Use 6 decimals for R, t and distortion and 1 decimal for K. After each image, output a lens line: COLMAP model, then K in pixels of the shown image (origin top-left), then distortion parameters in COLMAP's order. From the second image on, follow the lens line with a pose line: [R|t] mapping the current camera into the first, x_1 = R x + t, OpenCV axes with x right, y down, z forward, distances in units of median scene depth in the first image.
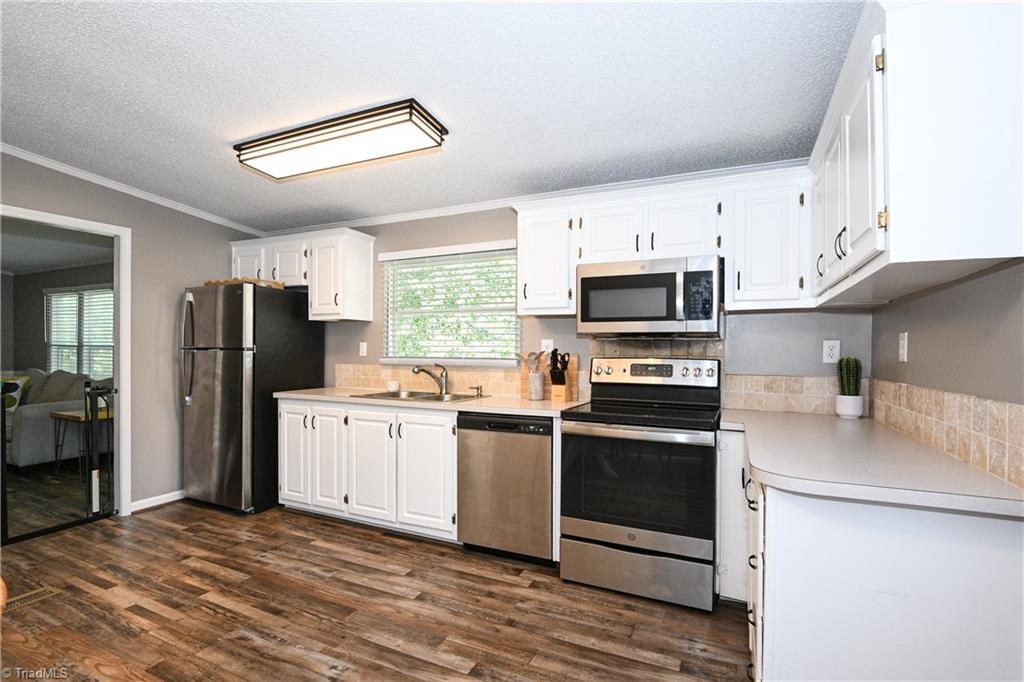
lens RADIAL K [[472.9, 0, 514.7], [0, 472.9, 346.4], [0, 0, 1]] dist [-0.004776, -0.000091]
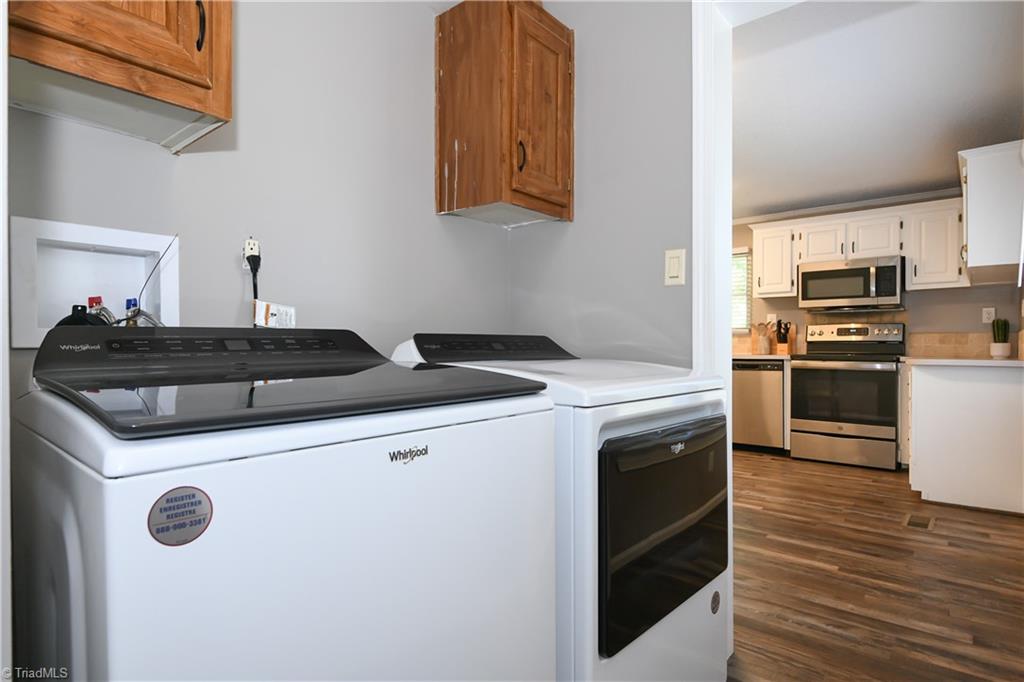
lens RADIAL K [[553.6, 0, 513.5], [0, 553.6, 343.2], [0, 0, 1]] dist [0.007146, 0.001785]
pose [[0.965865, -0.004269, -0.259011, -0.311725], [0.002750, 0.999977, -0.006228, 0.100310], [0.259031, 0.005303, 0.965854, -1.039575]]
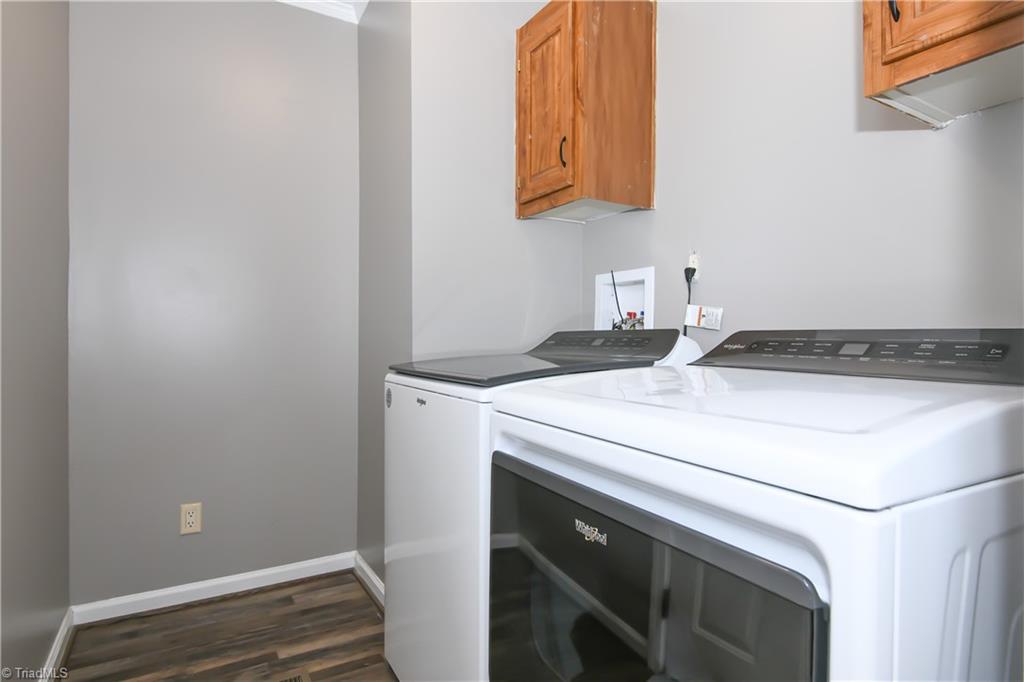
lens RADIAL K [[553.6, 0, 514.8], [0, 553.6, 336.6], [0, 0, 1]] dist [0.007146, 0.001785]
pose [[-0.556599, -0.006056, -0.830759, 0.876221], [-0.008714, 0.999961, -0.001451, 0.071837], [0.830736, 0.006432, -0.556630, 1.825141]]
